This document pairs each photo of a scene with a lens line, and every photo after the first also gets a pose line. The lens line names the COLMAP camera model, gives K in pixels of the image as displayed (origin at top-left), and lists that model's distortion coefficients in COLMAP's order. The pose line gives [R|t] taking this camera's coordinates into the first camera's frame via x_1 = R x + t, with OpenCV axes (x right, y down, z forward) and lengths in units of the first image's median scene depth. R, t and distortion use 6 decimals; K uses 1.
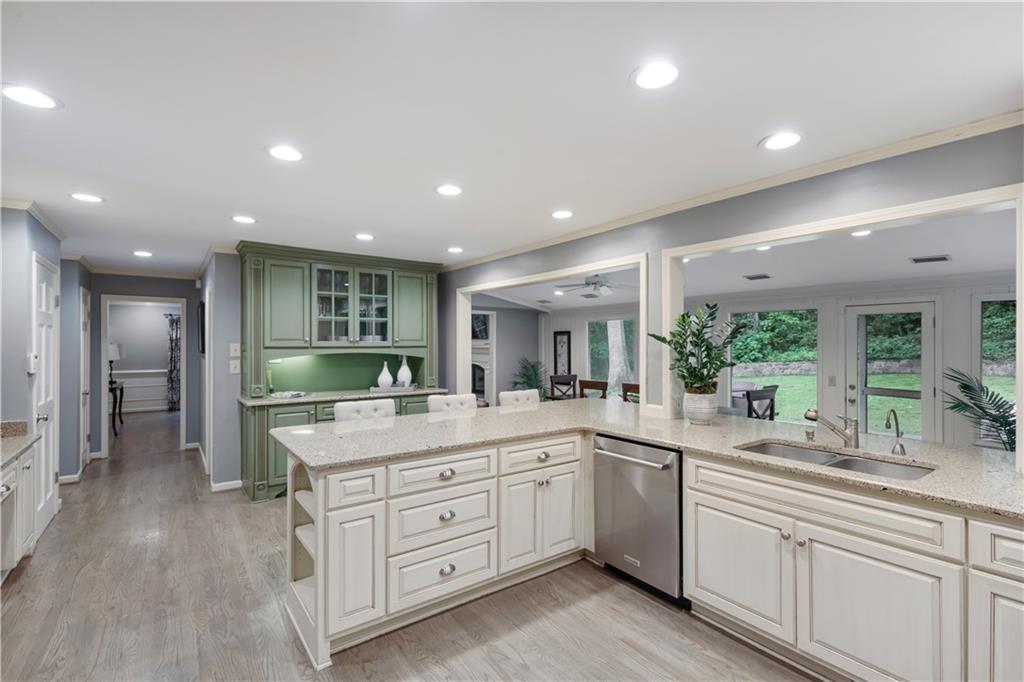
lens RADIAL K [[468.5, 0, 513.4], [0, 468.5, 342.3], [0, 0, 1]] dist [0.000215, -0.001389]
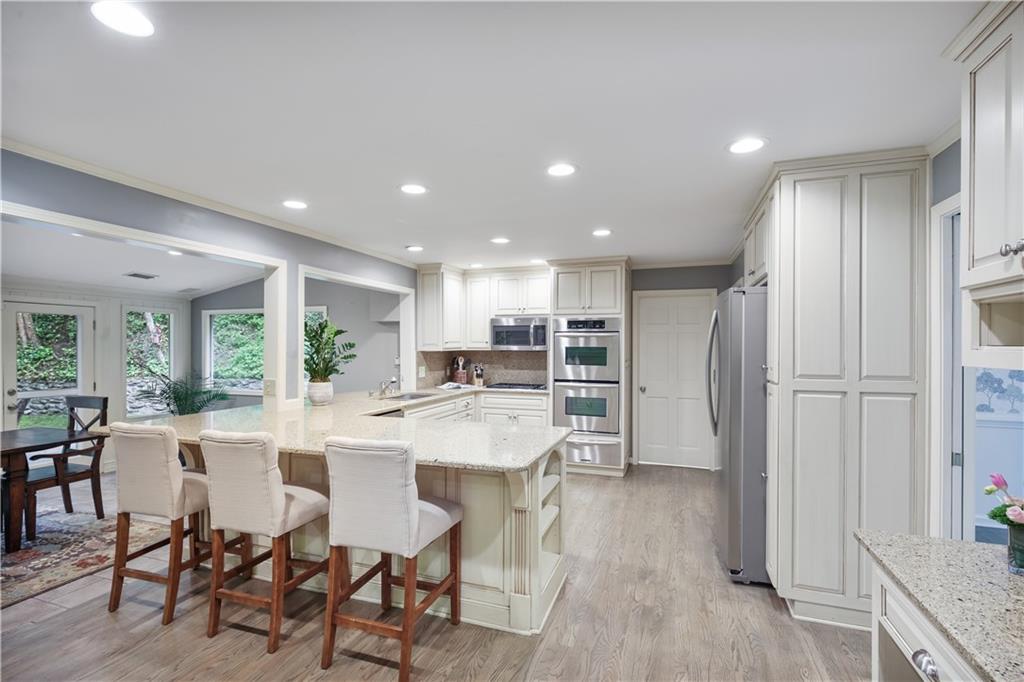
lens RADIAL K [[468.5, 0, 513.4], [0, 468.5, 342.3], [0, 0, 1]] dist [0.000215, -0.001389]
pose [[-0.565021, 0.002148, 0.825074, -0.325833], [-0.002432, 0.999988, -0.004268, 0.000718], [-0.825073, -0.004418, -0.565009, 0.419939]]
